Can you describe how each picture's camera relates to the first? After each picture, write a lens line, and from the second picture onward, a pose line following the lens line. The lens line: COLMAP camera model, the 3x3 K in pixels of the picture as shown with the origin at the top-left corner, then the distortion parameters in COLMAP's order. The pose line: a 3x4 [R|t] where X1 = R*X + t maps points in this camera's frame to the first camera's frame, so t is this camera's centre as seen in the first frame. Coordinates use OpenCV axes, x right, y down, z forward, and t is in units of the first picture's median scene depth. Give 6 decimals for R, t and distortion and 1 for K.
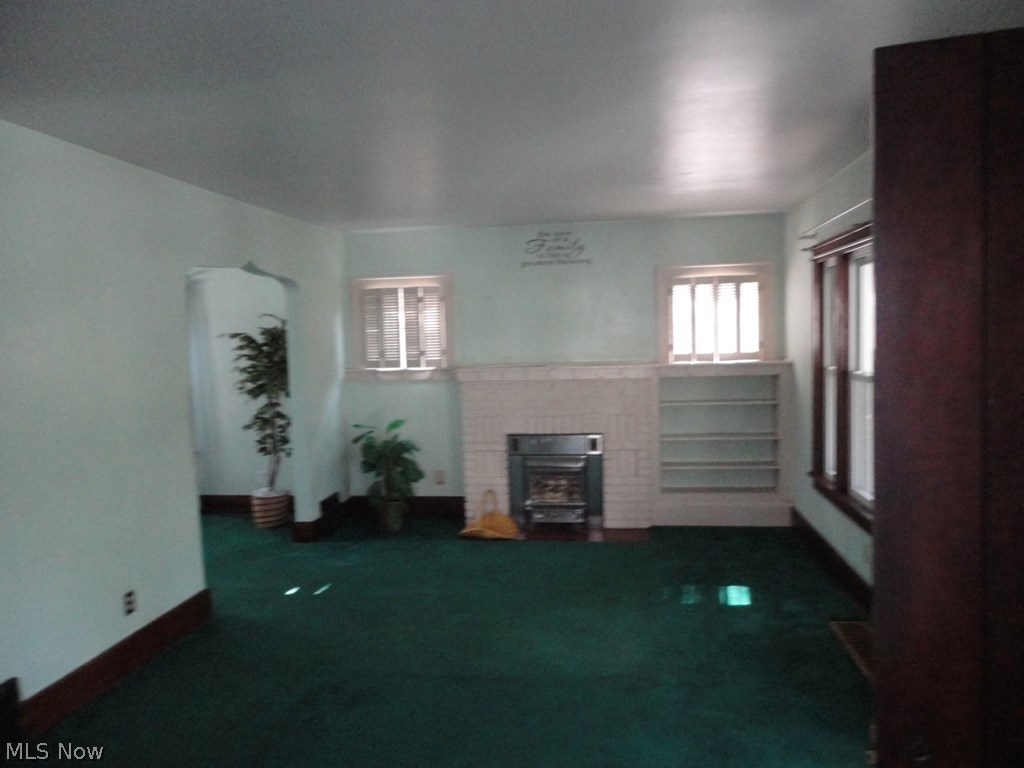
lens RADIAL K [[748.1, 0, 512.0], [0, 748.1, 384.0], [0, 0, 1]] dist [-0.003940, -0.000187]
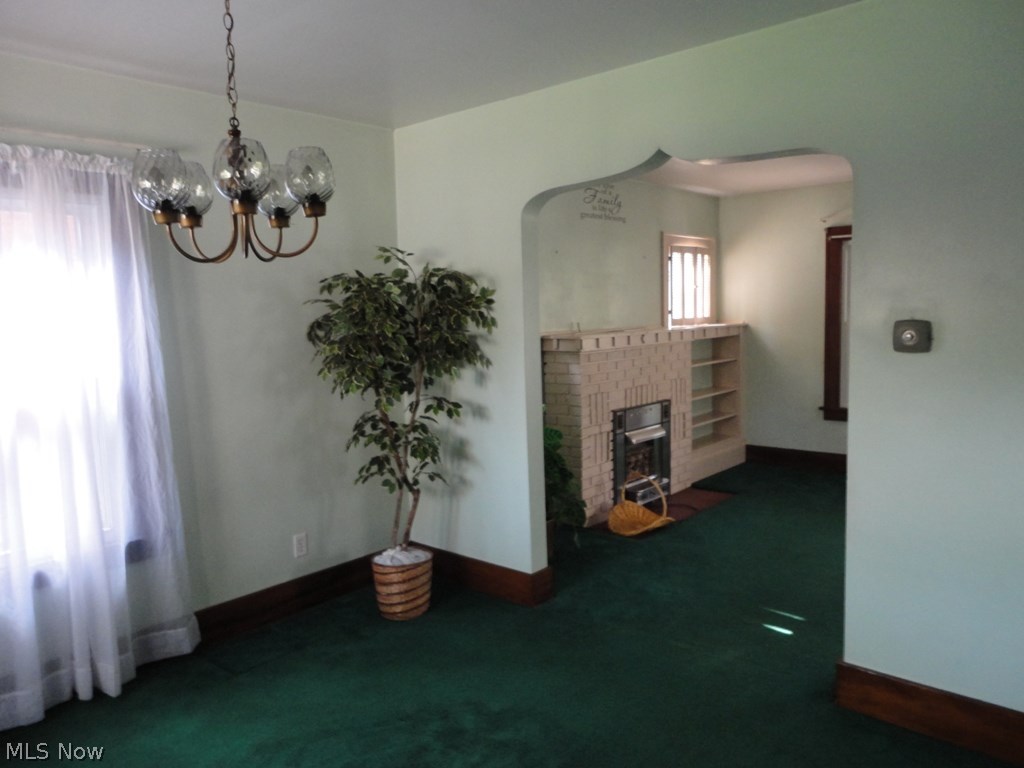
lens RADIAL K [[748.1, 0, 512.0], [0, 748.1, 384.0], [0, 0, 1]] dist [-0.003940, -0.000187]
pose [[0.545580, -0.070405, 0.835096, -0.781487], [0.072060, 0.996716, 0.036953, -0.003973], [-0.834955, 0.040017, 0.548862, 0.618919]]
